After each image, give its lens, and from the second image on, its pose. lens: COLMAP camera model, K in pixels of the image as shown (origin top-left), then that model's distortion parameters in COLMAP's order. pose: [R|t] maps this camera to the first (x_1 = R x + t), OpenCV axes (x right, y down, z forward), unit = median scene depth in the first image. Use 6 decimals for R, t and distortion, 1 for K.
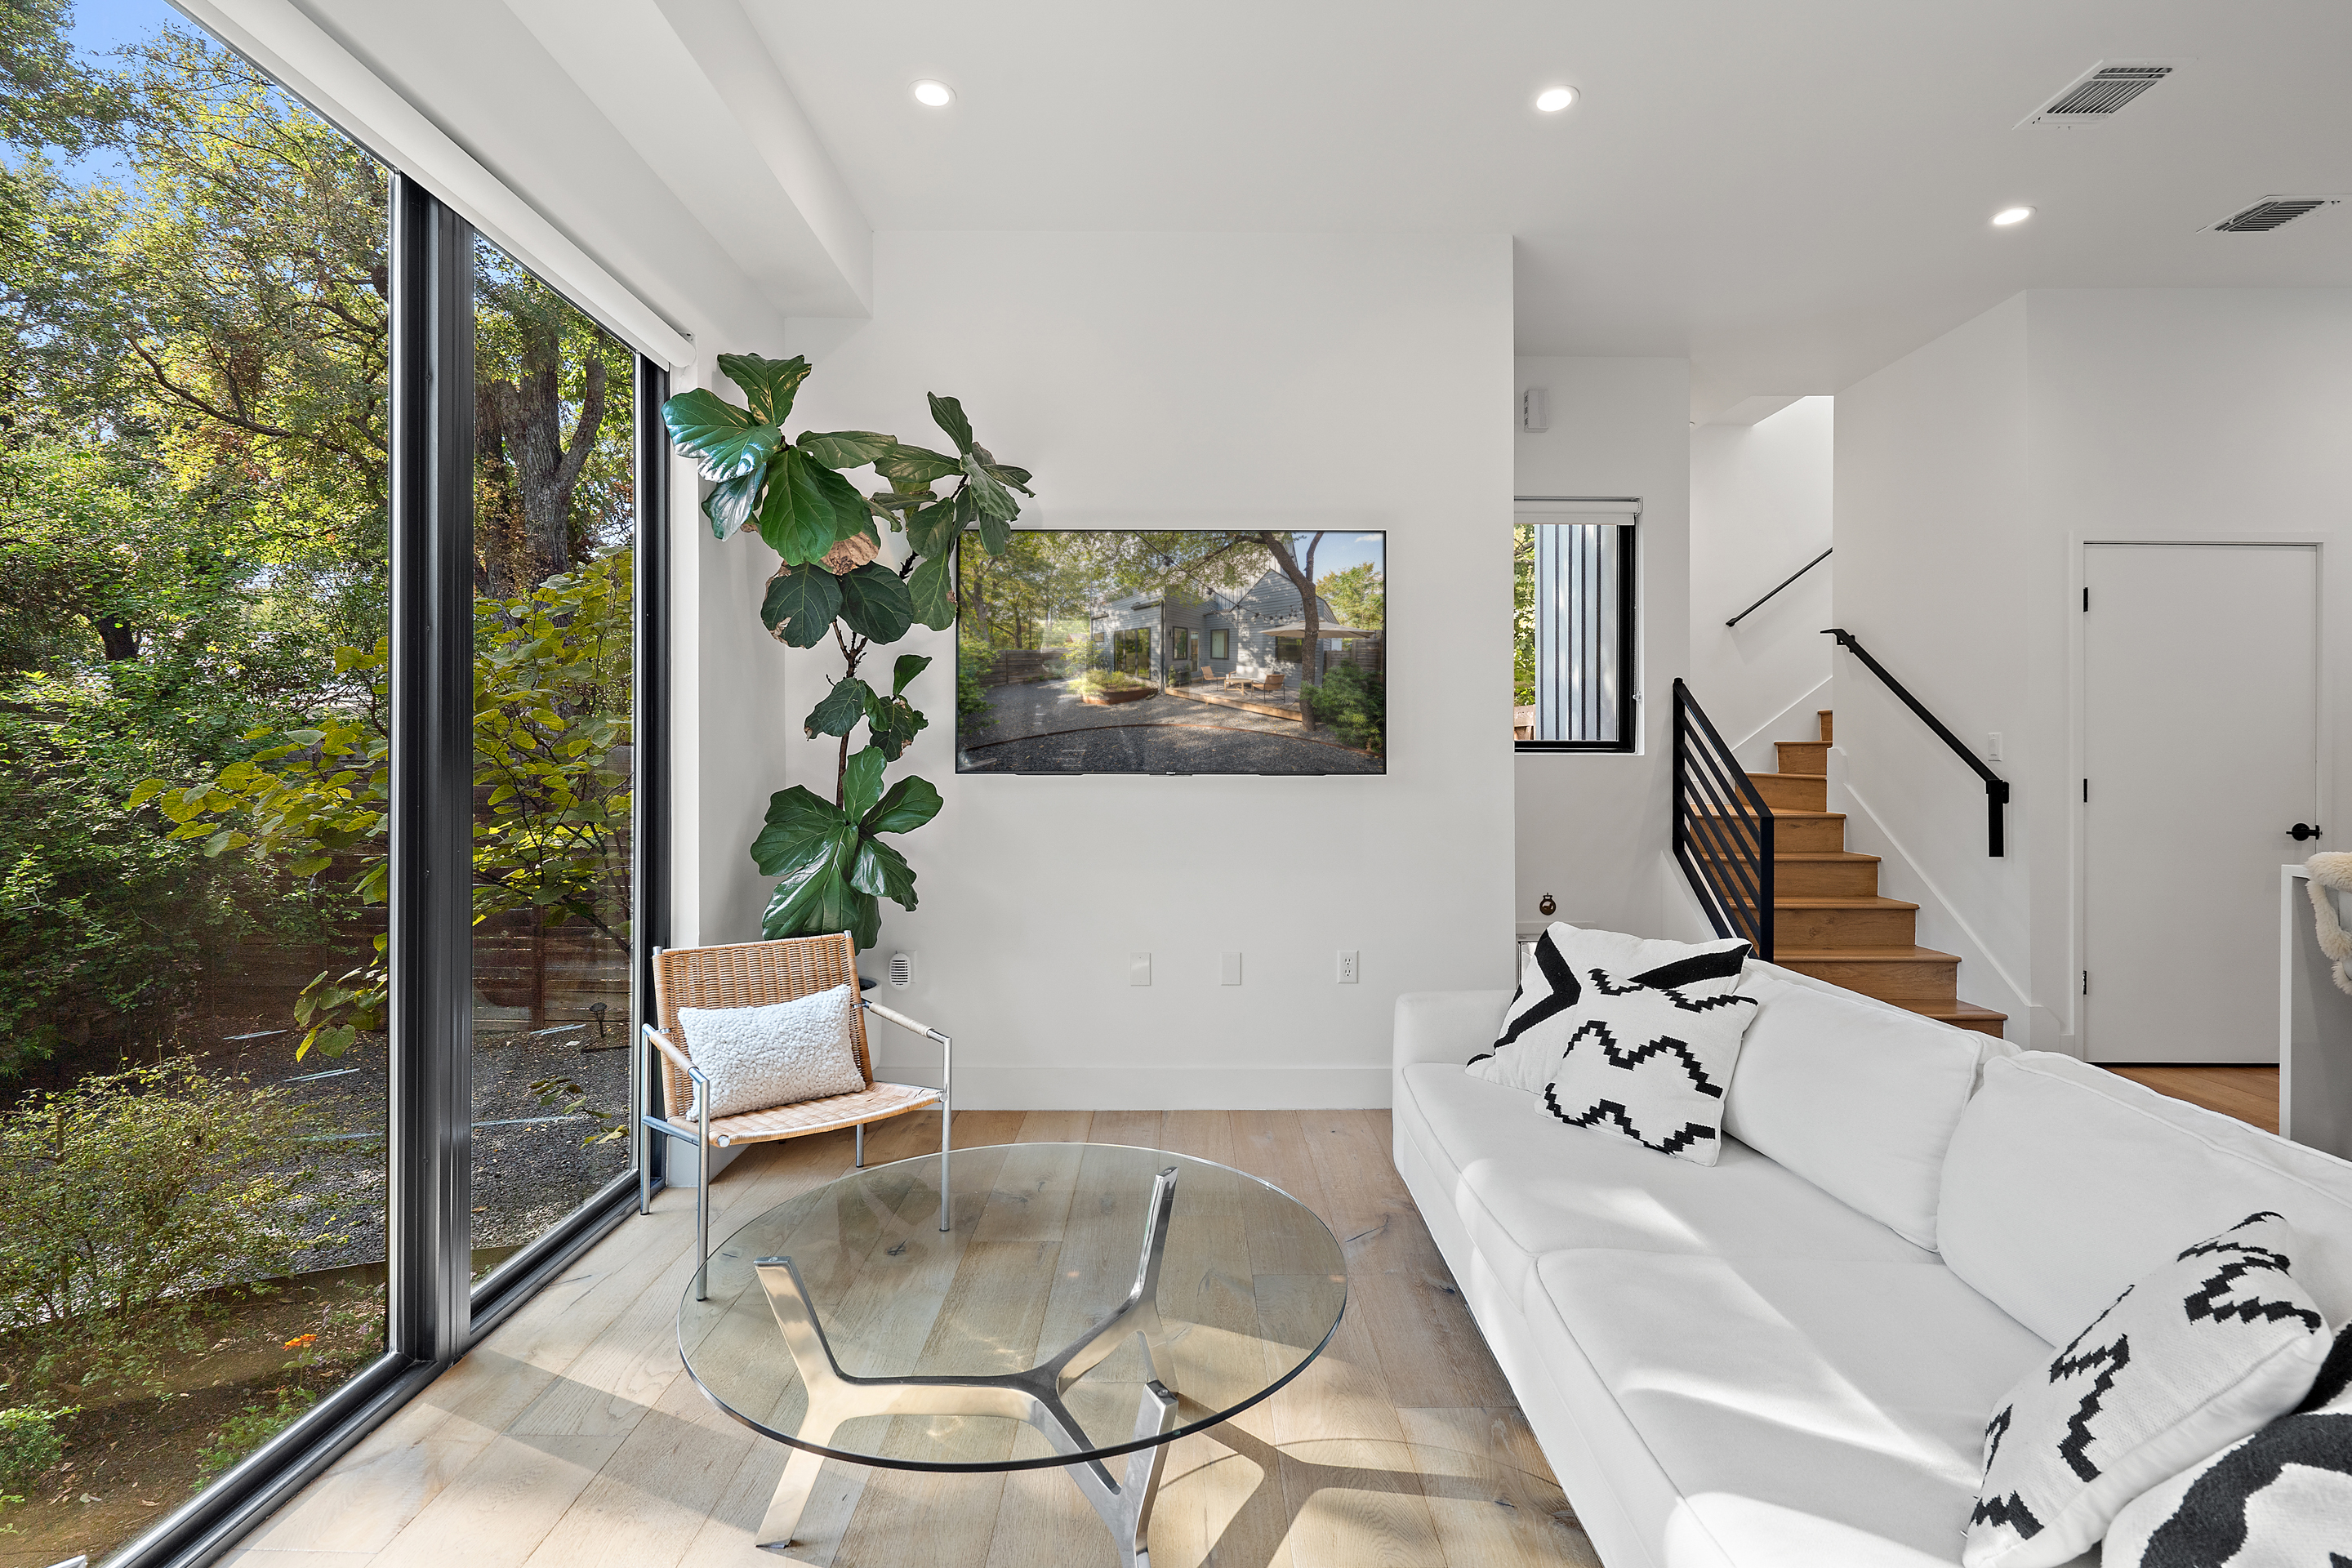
lens RADIAL K [[1076.6, 0, 1187.0], [0, 1076.6, 762.7], [0, 0, 1]] dist [-0.004565, 0.002630]
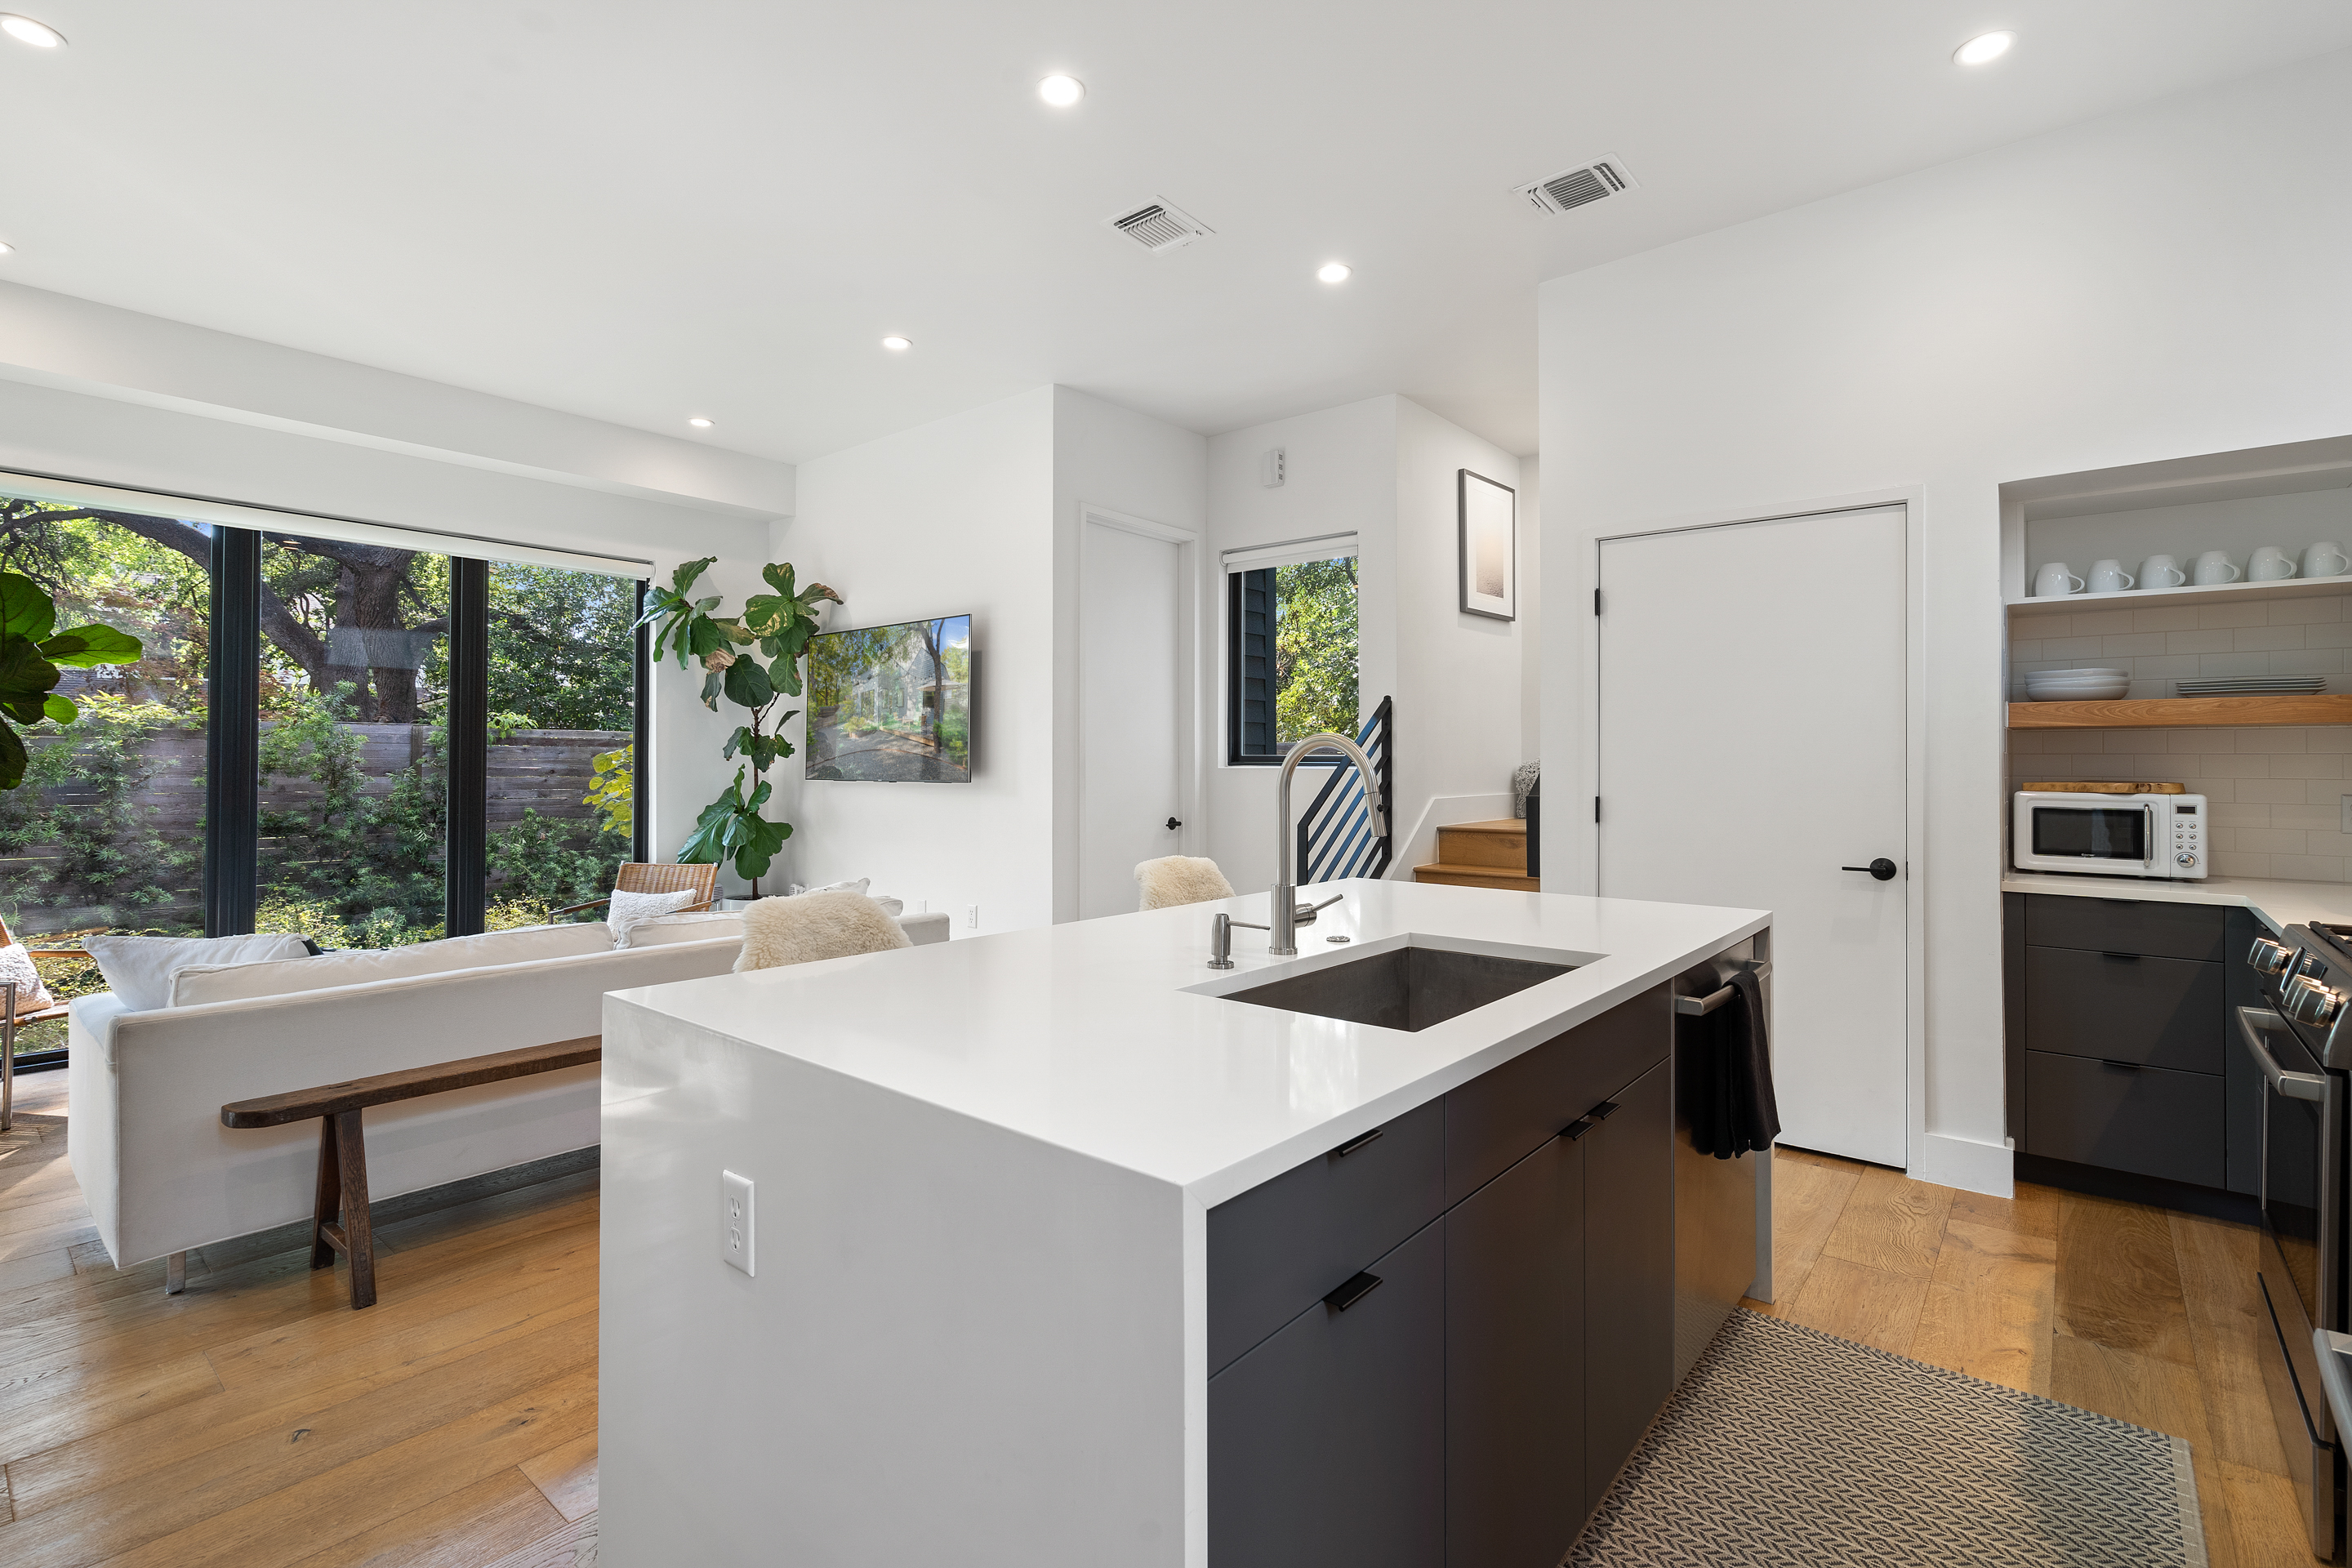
lens RADIAL K [[1076.6, 0, 1183.0], [0, 1076.6, 751.7], [0, 0, 1]] dist [-0.004565, 0.002630]
pose [[0.766768, -0.007652, -0.641879, 1.333334], [-0.002587, 0.999884, -0.015010, -0.010130], [0.641919, 0.013170, 0.766659, 0.077365]]
